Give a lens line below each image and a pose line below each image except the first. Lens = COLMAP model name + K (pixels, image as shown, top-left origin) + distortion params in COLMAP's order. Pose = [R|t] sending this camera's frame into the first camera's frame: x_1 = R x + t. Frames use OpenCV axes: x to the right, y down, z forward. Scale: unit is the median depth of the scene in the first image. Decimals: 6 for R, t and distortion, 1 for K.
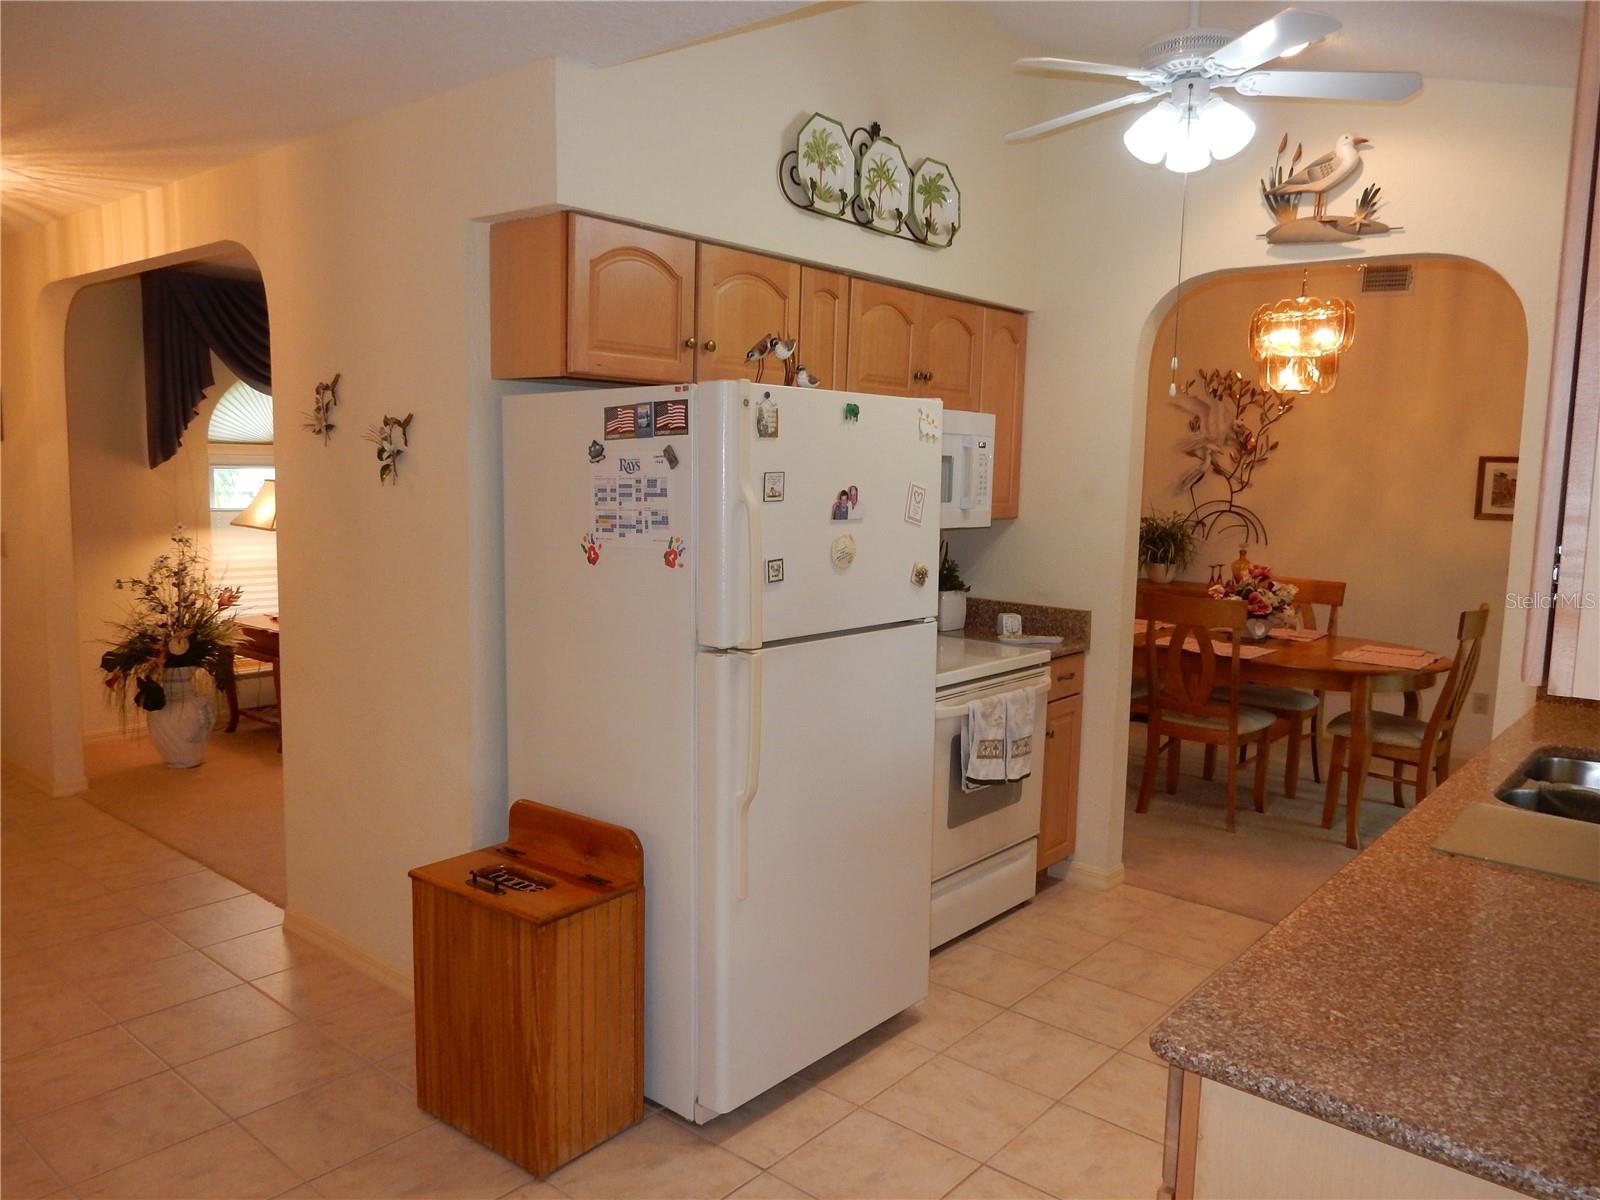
lens RADIAL K [[1174.5, 0, 805.9], [0, 1174.5, 599.1], [0, 0, 1]] dist [-0.011112, 0.004961]
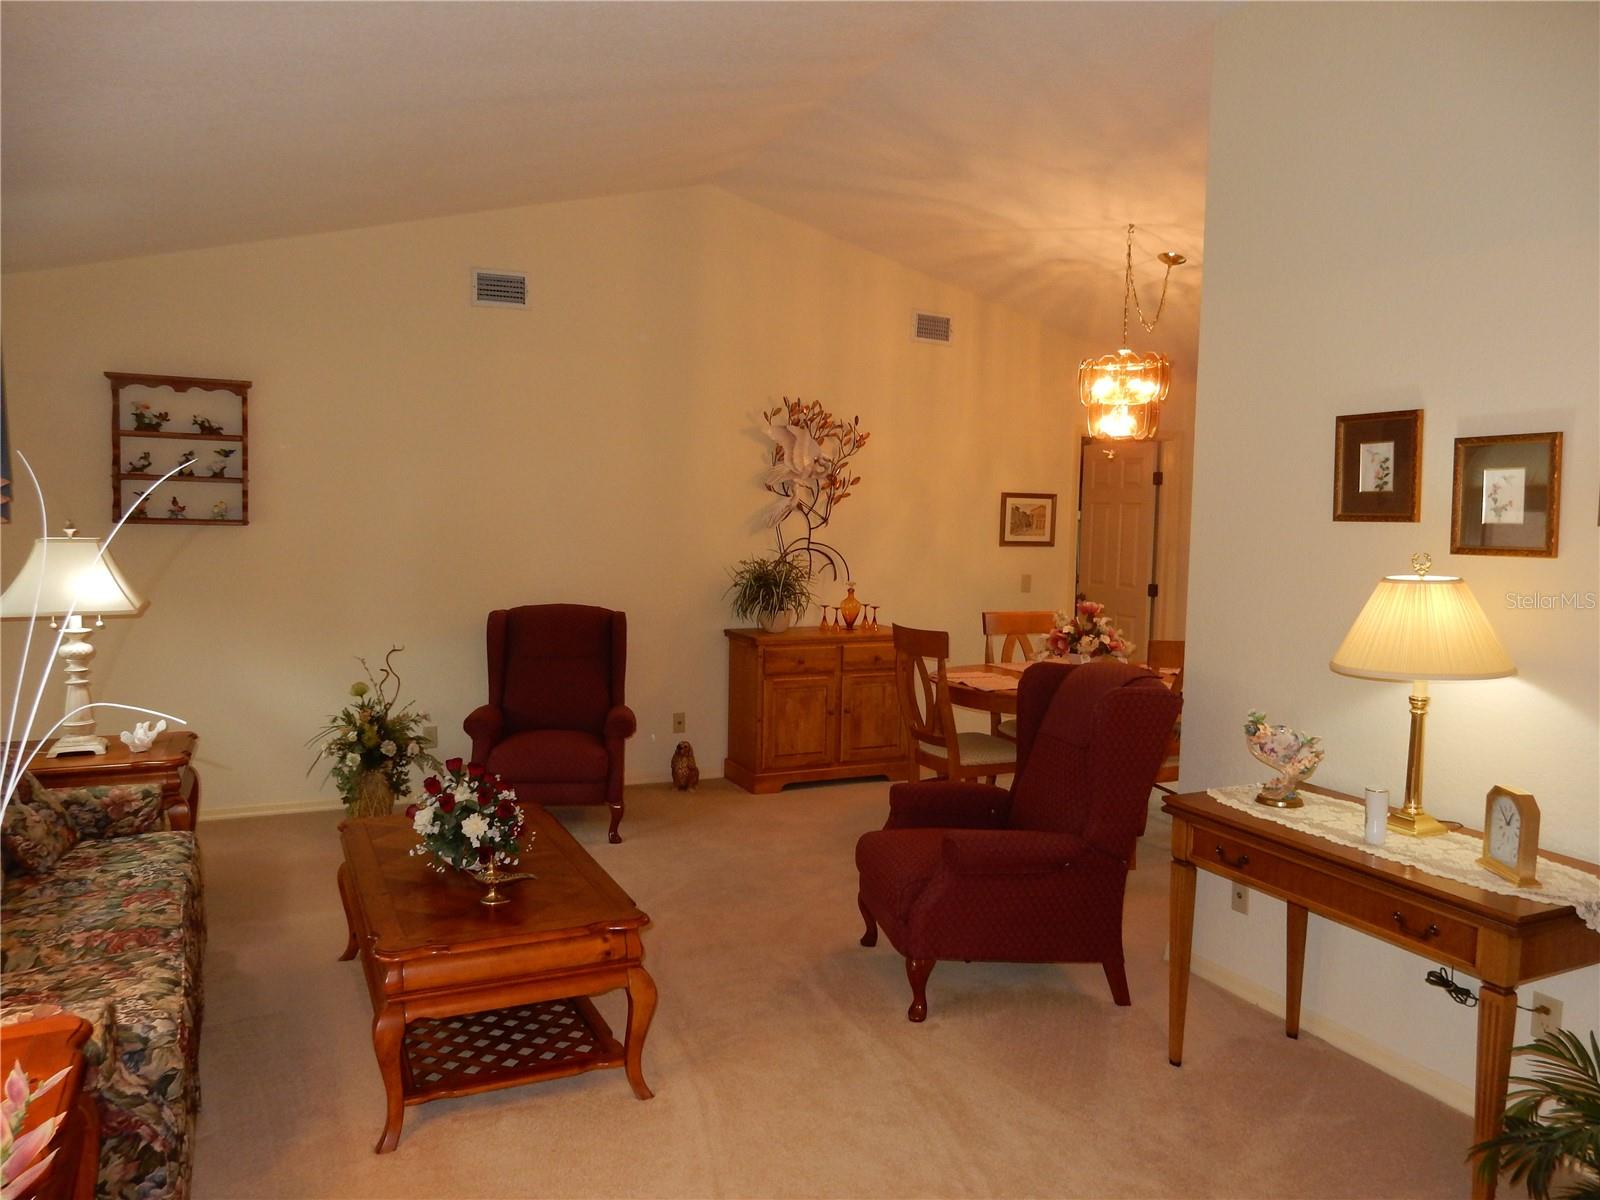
lens RADIAL K [[1190.9, 0, 798.4], [0, 1190.9, 582.7], [0, 0, 1]] dist [-0.005055, -0.005203]
pose [[0.420811, -0.068081, 0.904590, -0.902540], [0.097940, 0.994761, 0.029307, -0.135495], [-0.901846, 0.076263, 0.425274, 1.065493]]
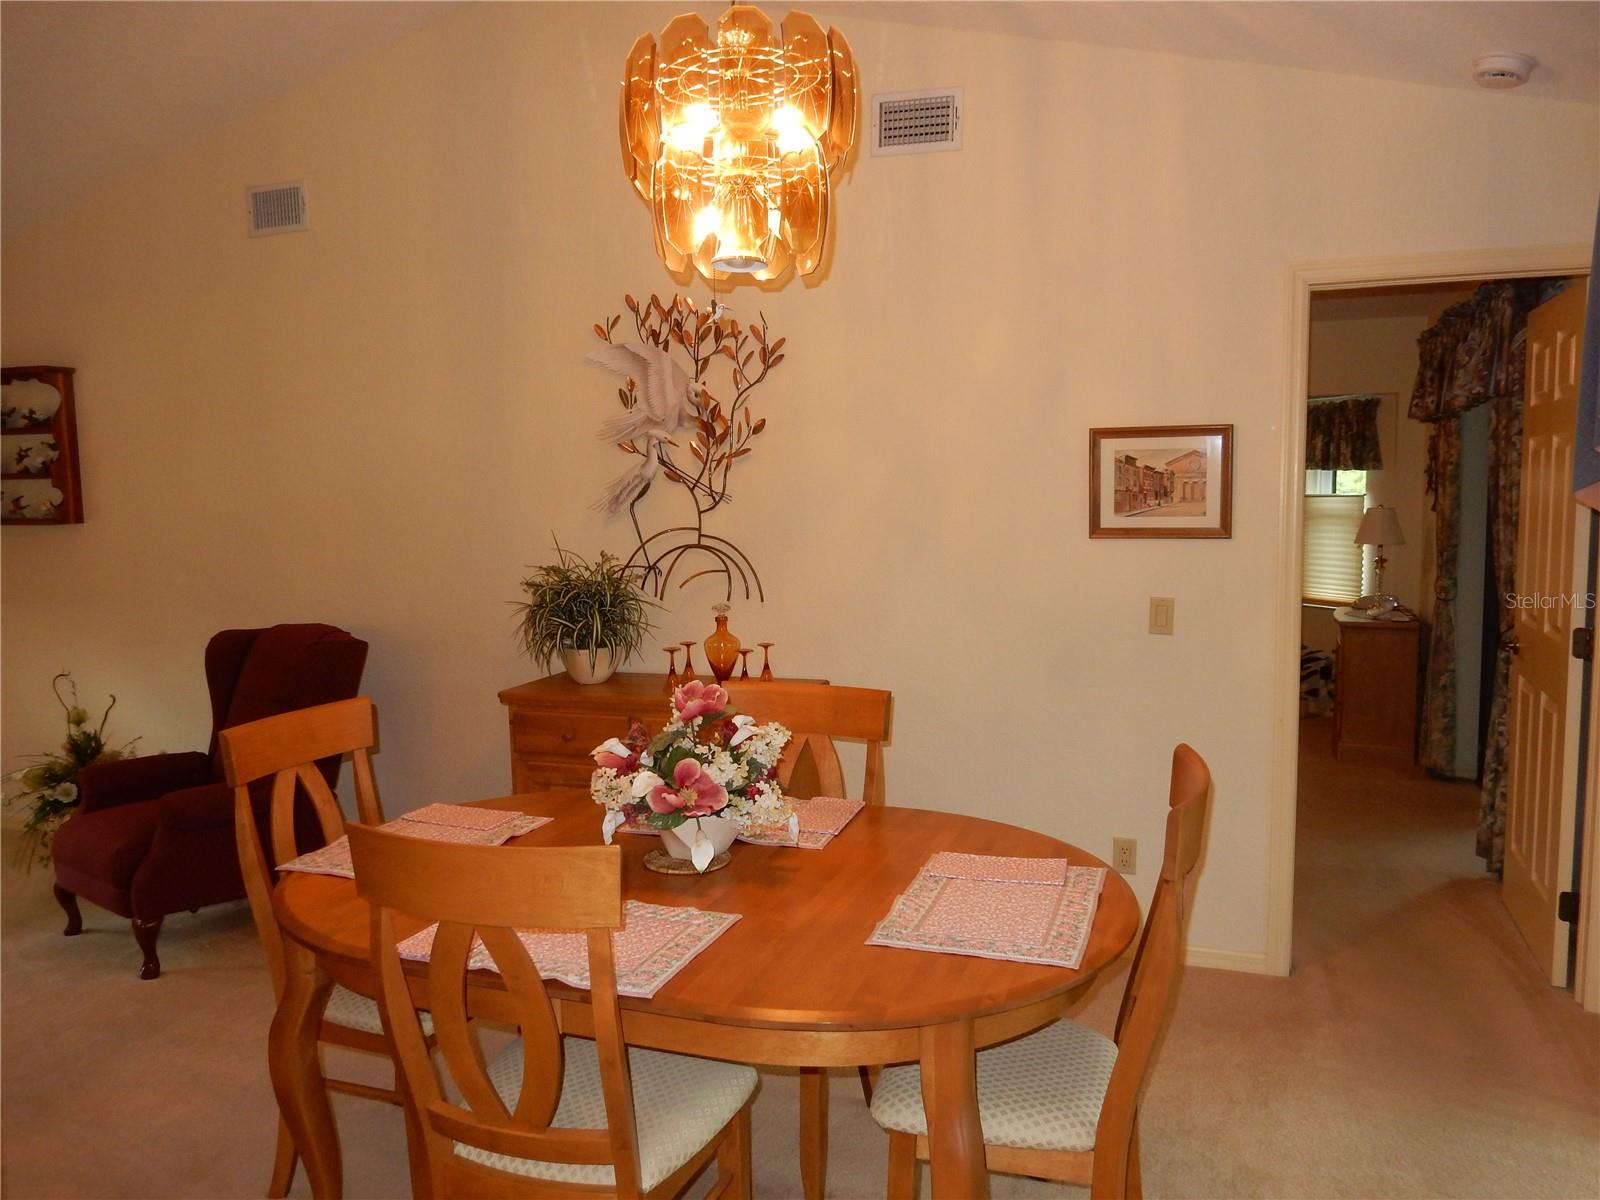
lens RADIAL K [[1174.5, 0, 805.9], [0, 1174.5, 599.1], [0, 0, 1]] dist [-0.011112, 0.004961]
pose [[0.938175, -0.073679, 0.338229, 0.382780], [0.080916, 0.996694, -0.007327, -0.072574], [-0.336571, 0.034242, 0.941035, 0.797791]]
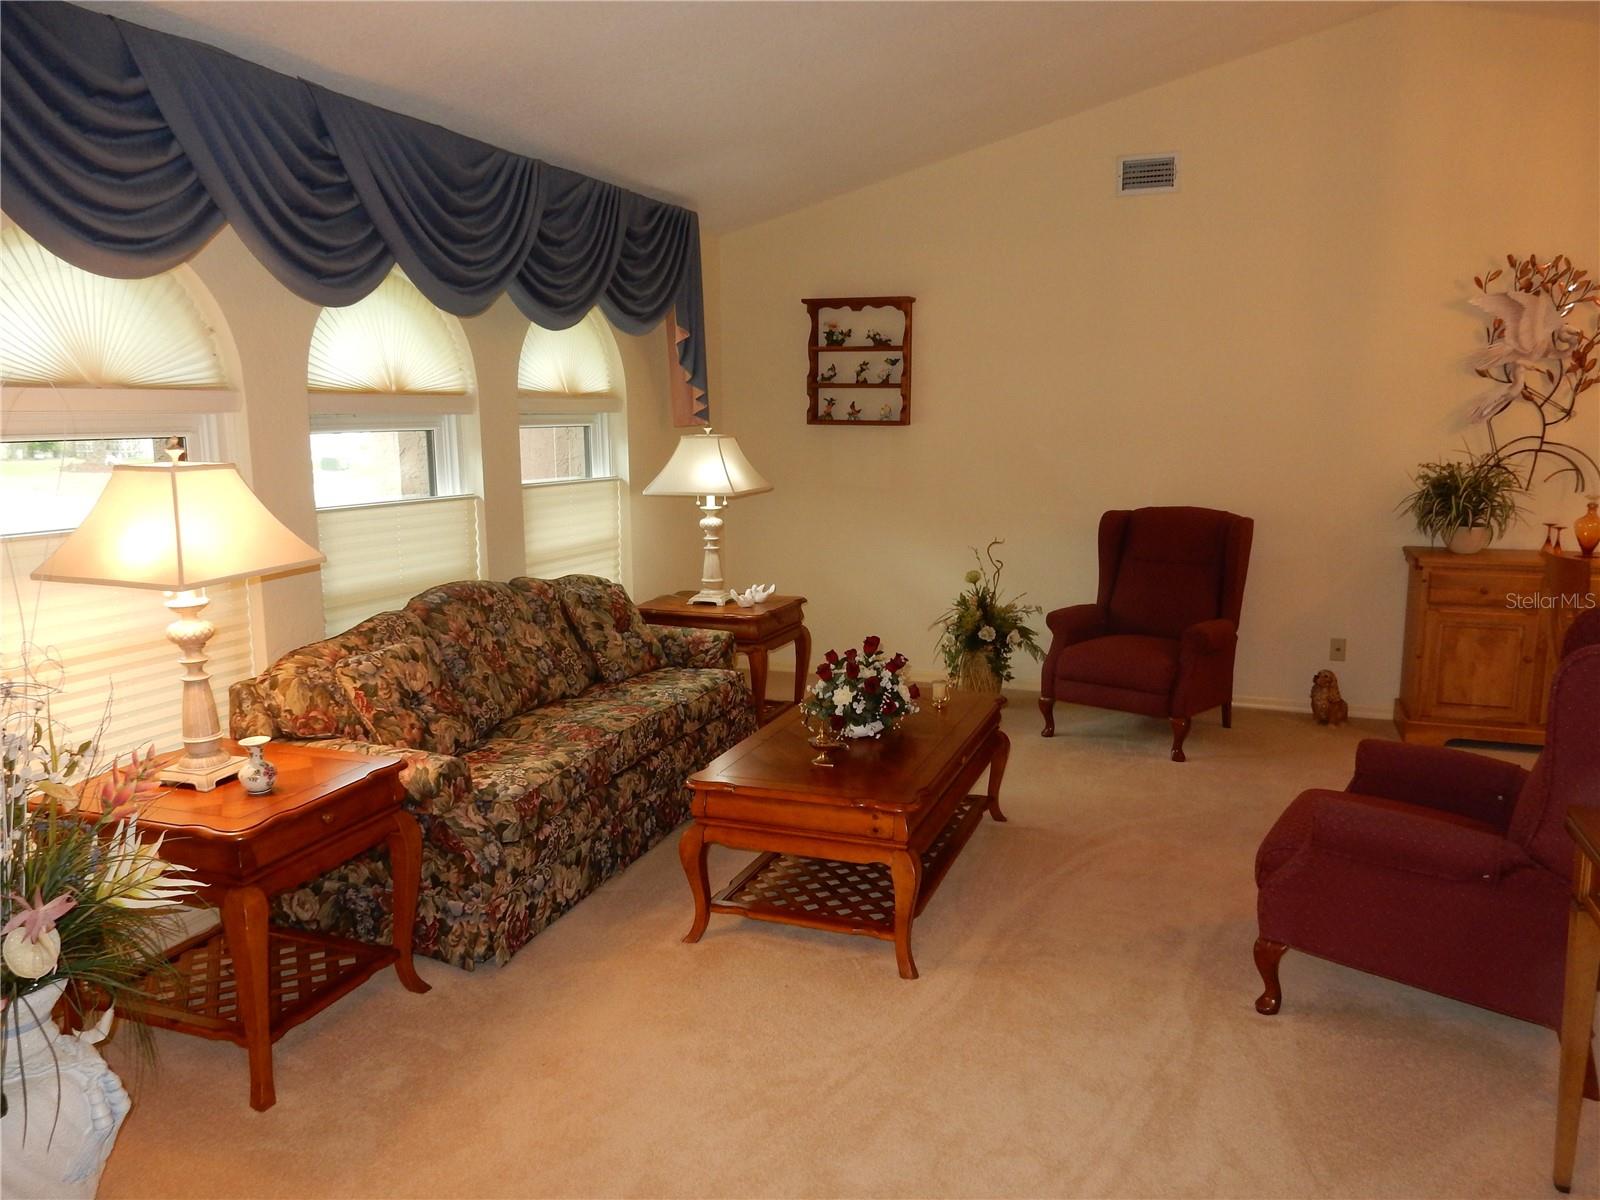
lens RADIAL K [[1182.8, 0, 796.9], [0, 1182.8, 593.3], [0, 0, 1]] dist [-0.003692, 0.001675]
pose [[0.943907, -0.073260, 0.321983, -0.573372], [0.060908, 0.996975, 0.048285, -0.088050], [-0.324546, -0.025965, 0.945513, 0.793705]]
